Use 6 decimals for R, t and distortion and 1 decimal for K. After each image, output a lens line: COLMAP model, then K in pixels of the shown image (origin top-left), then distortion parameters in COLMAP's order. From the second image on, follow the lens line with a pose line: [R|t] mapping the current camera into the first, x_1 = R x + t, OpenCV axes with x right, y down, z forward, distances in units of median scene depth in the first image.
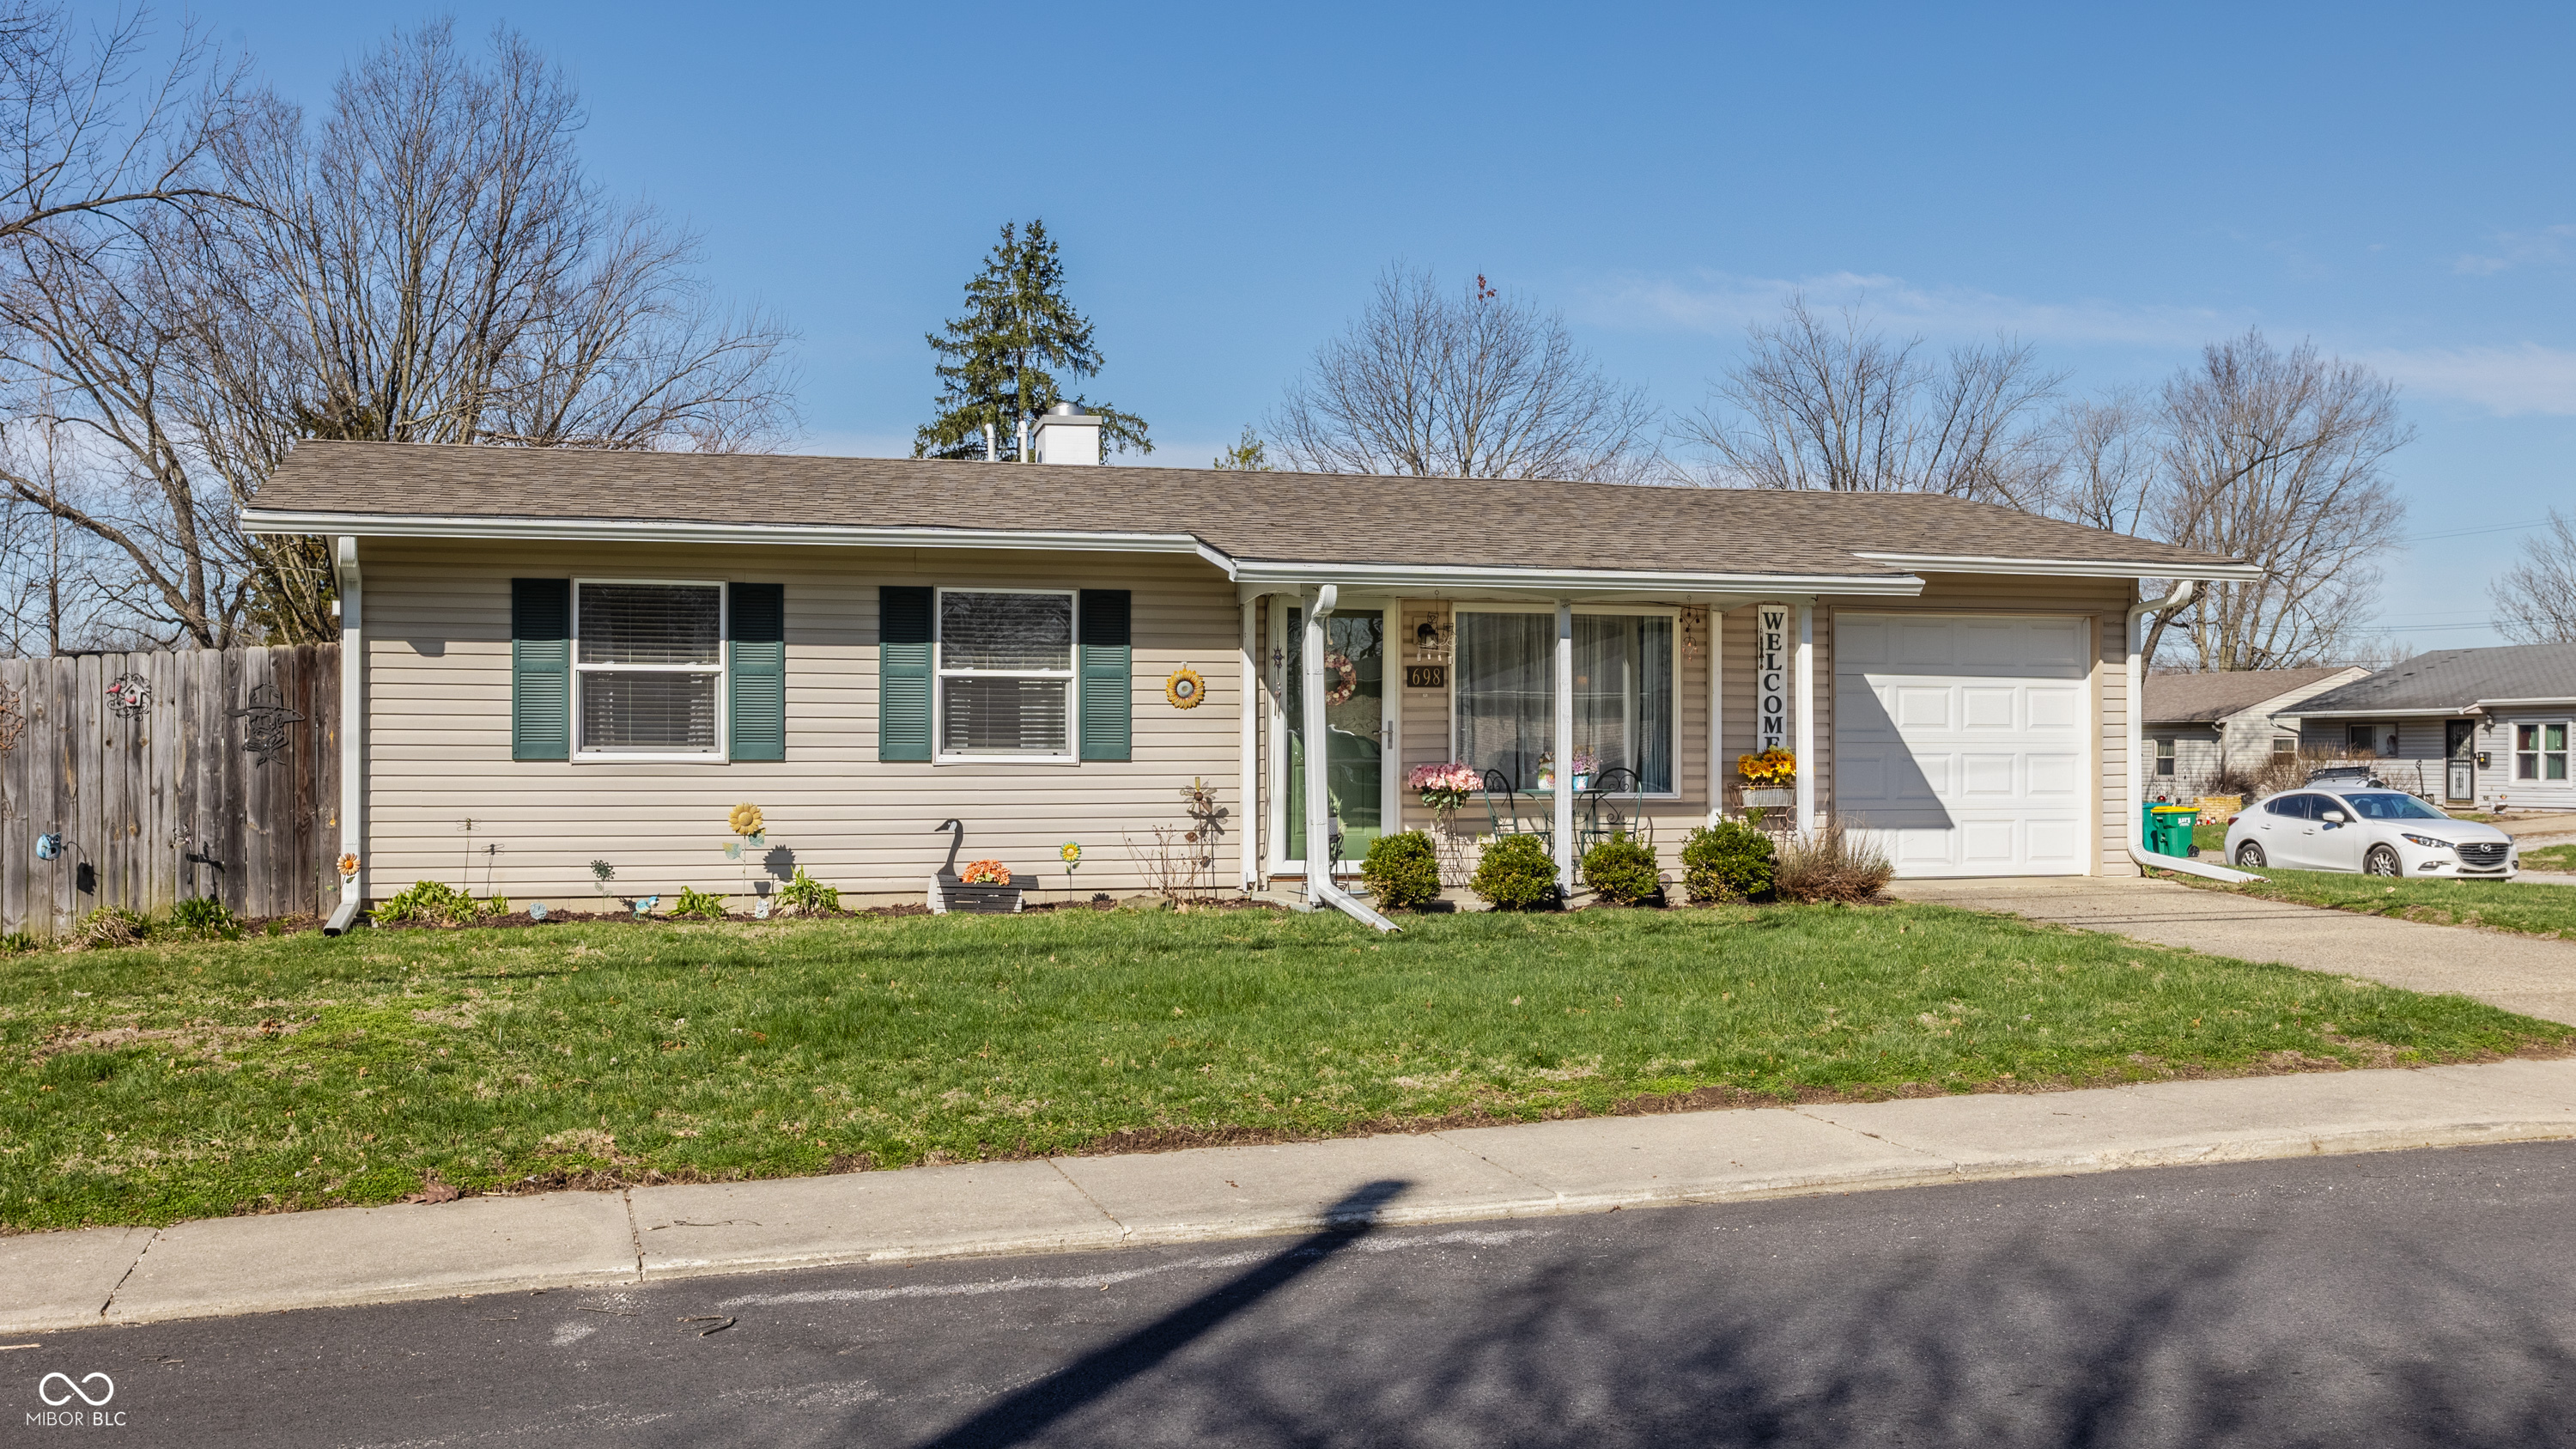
lens RADIAL K [[2586.7, 0, 1304.8], [0, 2586.7, 736.3], [0, 0, 1]] dist [0.017304, 0.000000]
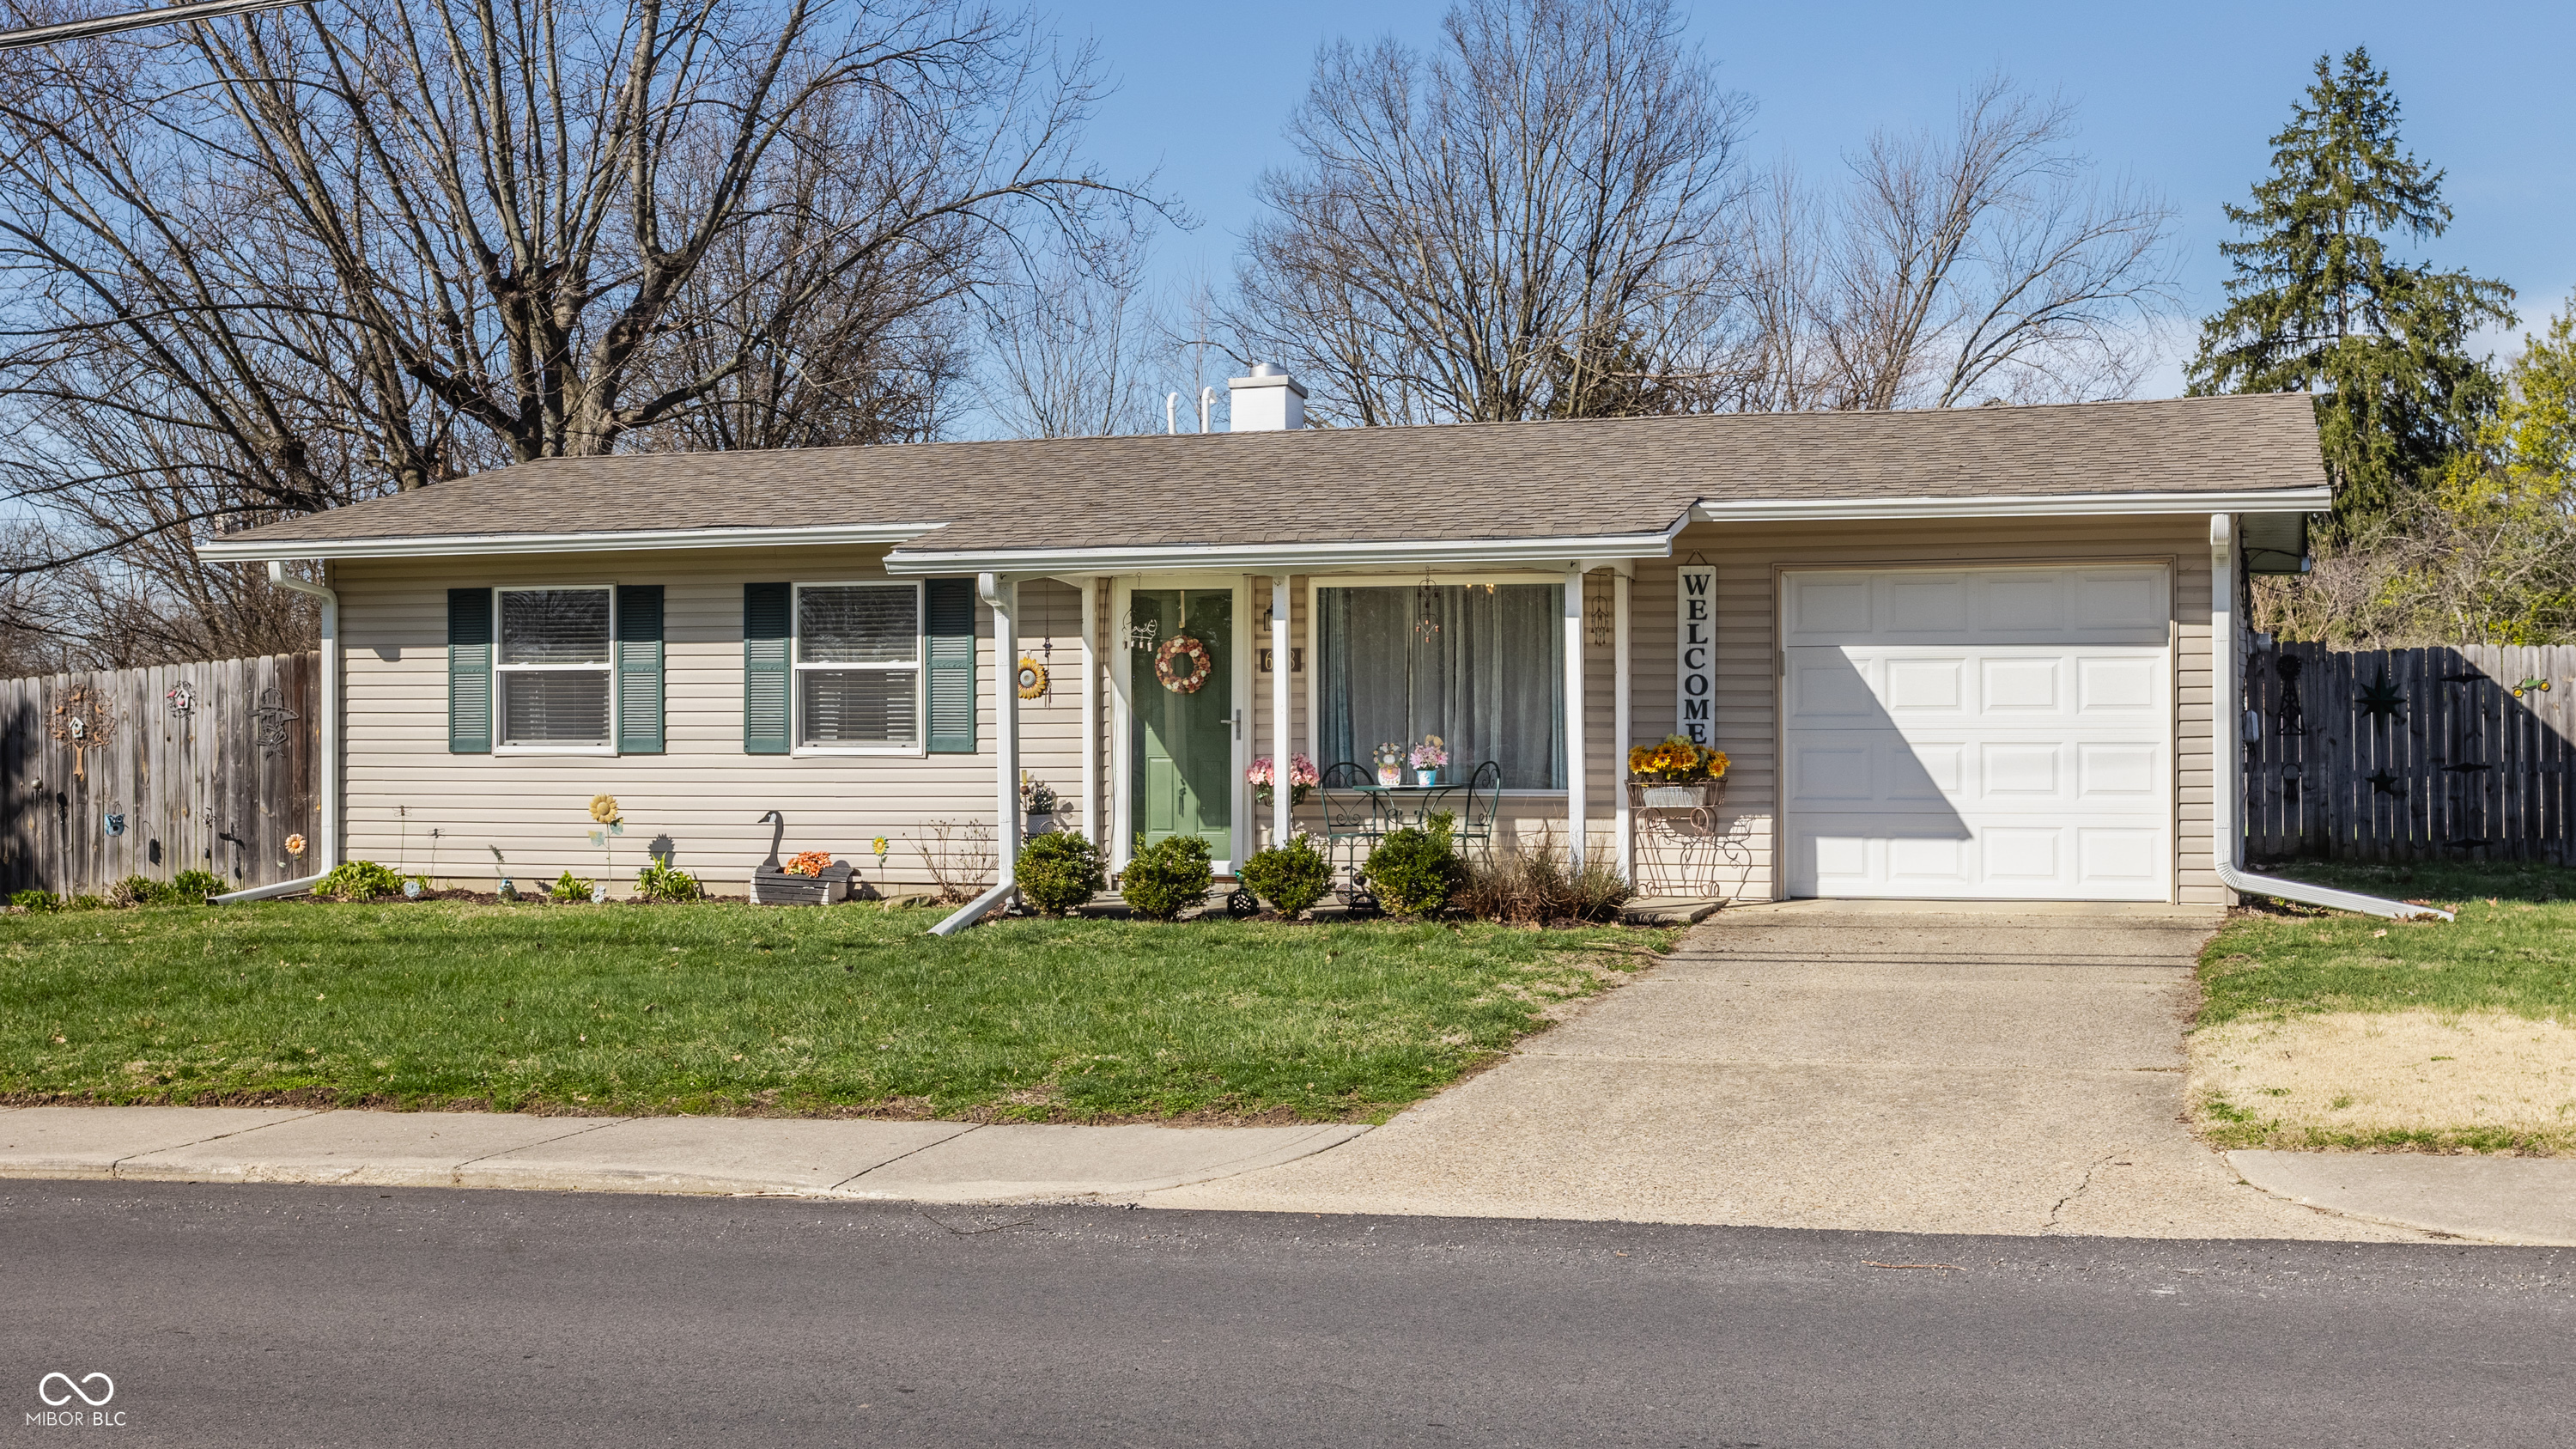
lens RADIAL K [[3070.3, 0, 1293.7], [0, 3070.3, 727.3], [0, 0, 1]] dist [0.015147, 0.000000]
pose [[0.817328, -0.002096, -0.576168, 0.723077], [0.009952, 0.999896, 0.010479, -0.011641], [0.576086, -0.014298, 0.817264, 0.130092]]
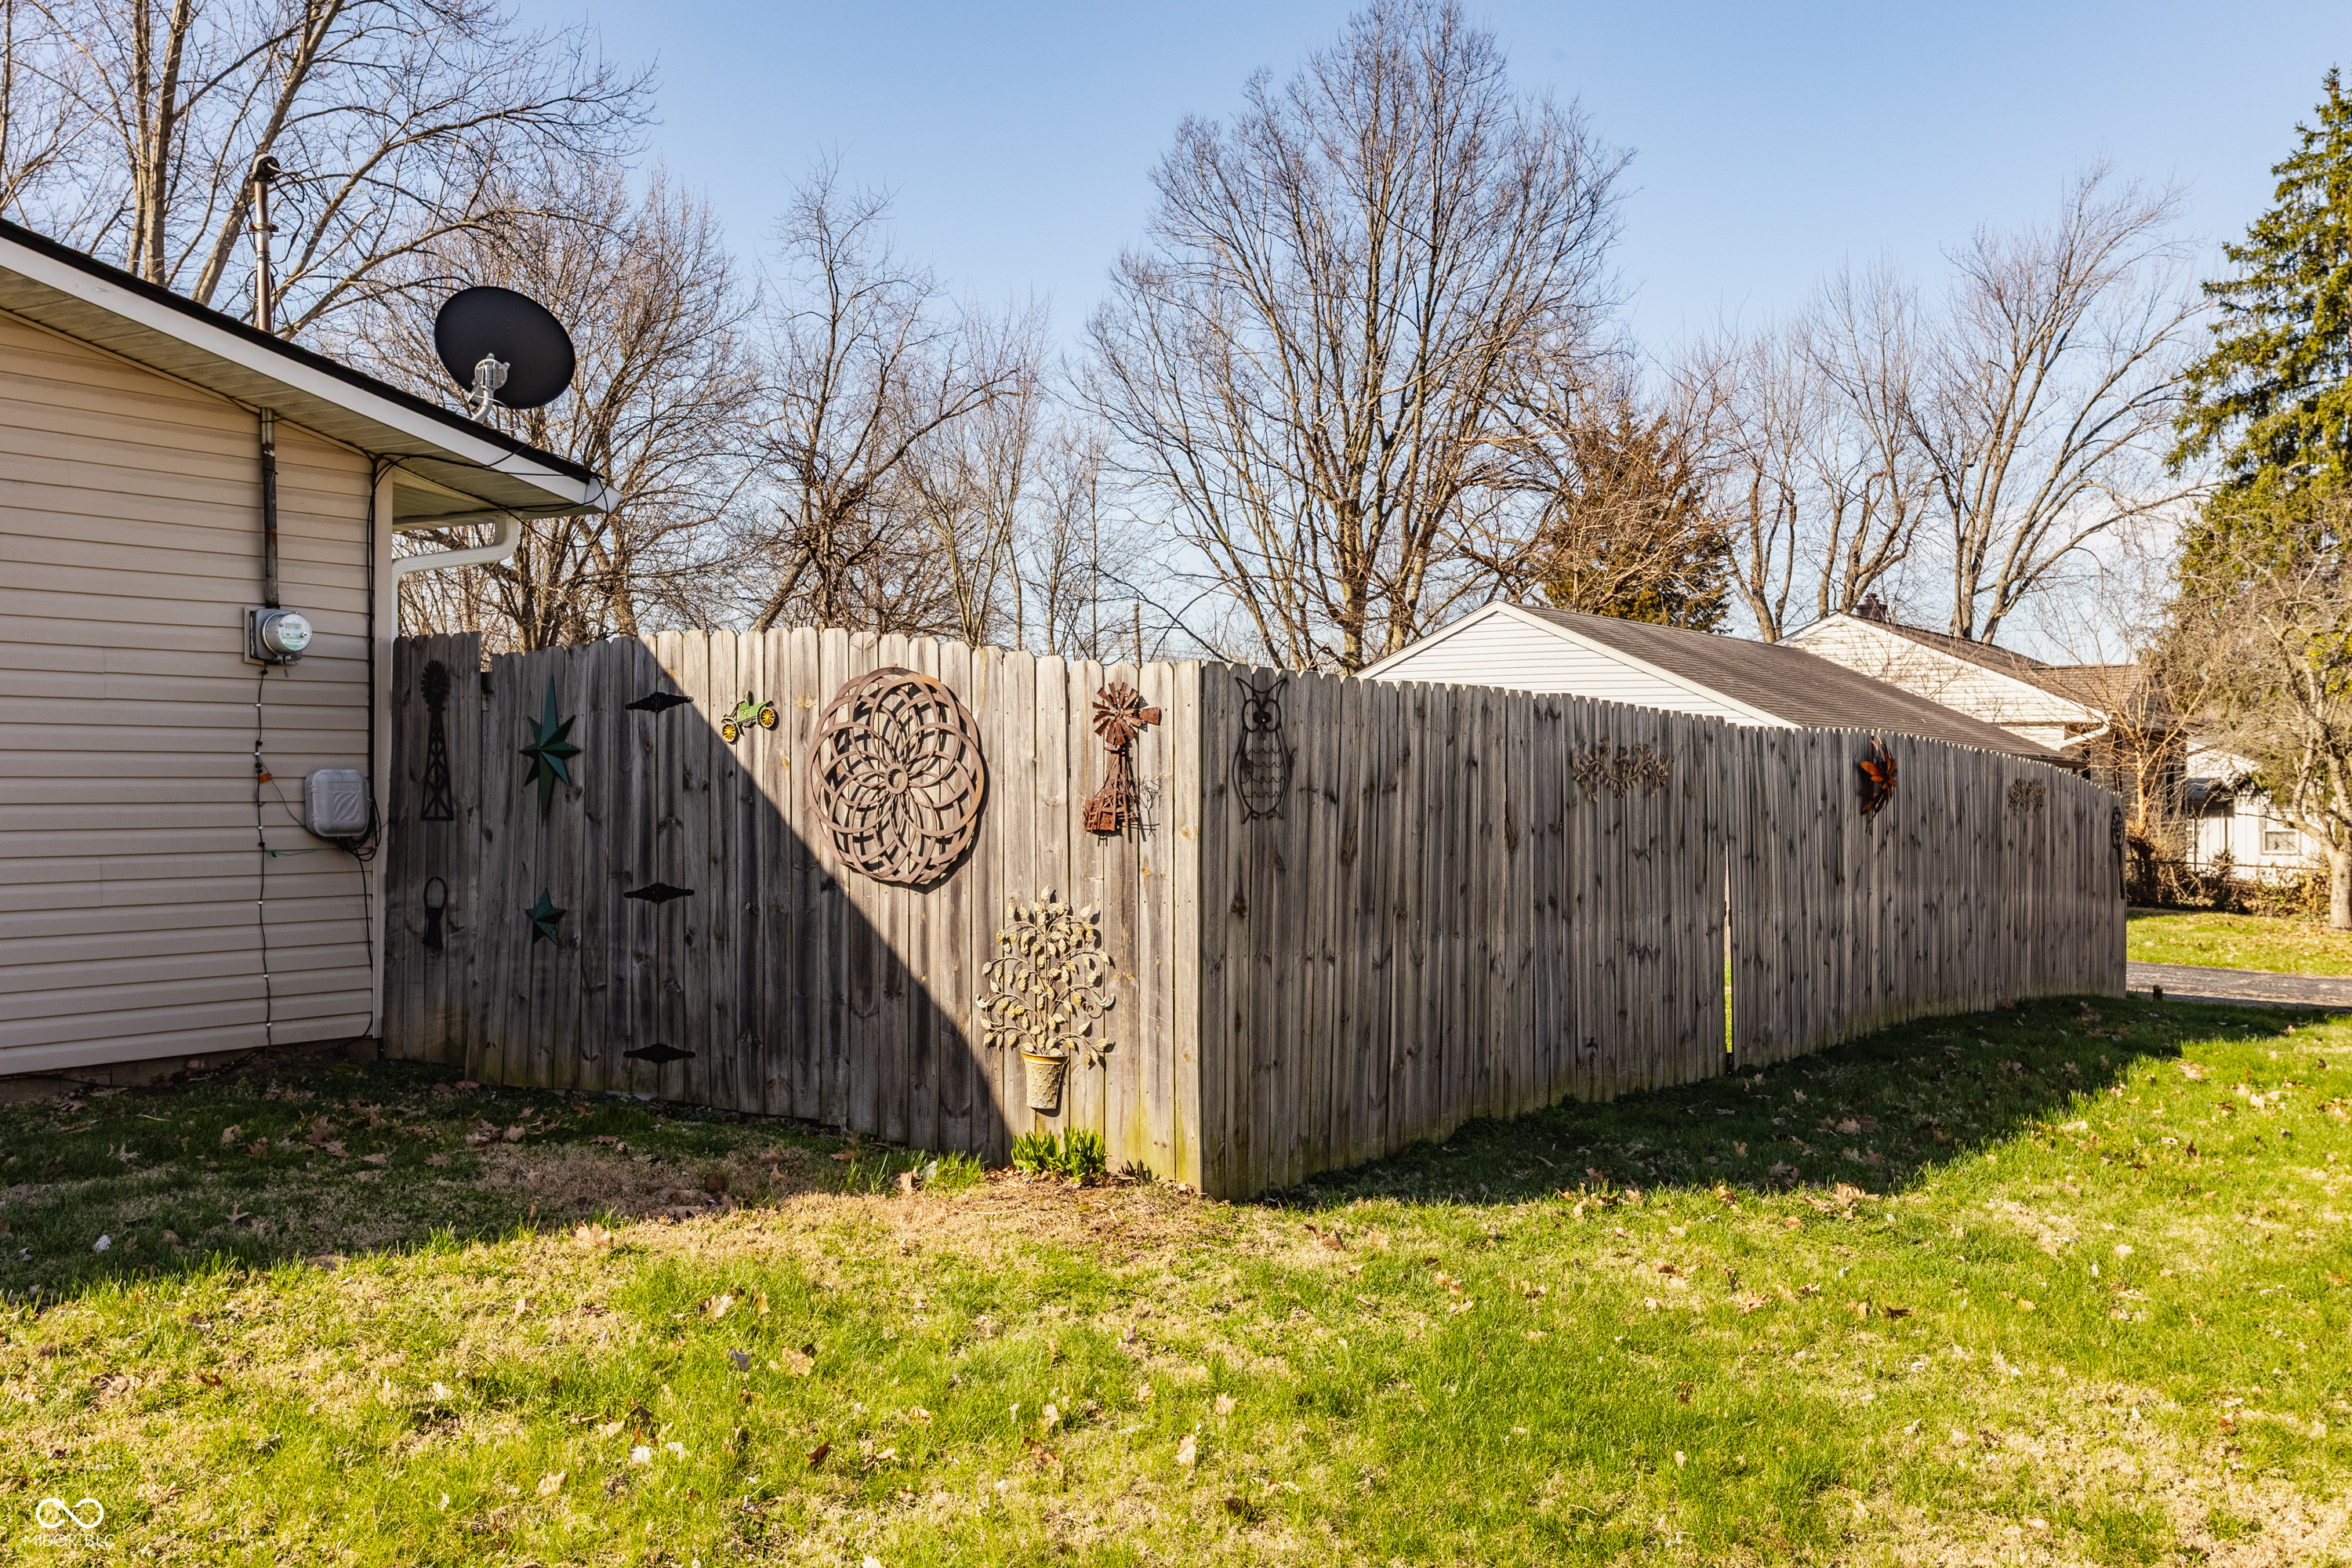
lens RADIAL K [[2280.1, 0, 1173.9], [0, 2280.1, 784.7], [0, 0, 1]] dist [0.037859, 0.000000]
pose [[0.618440, -0.000398, -0.785832, 0.807022], [0.003393, 0.999992, 0.002164, 0.003287], [0.785825, -0.004005, 0.618436, 1.412694]]
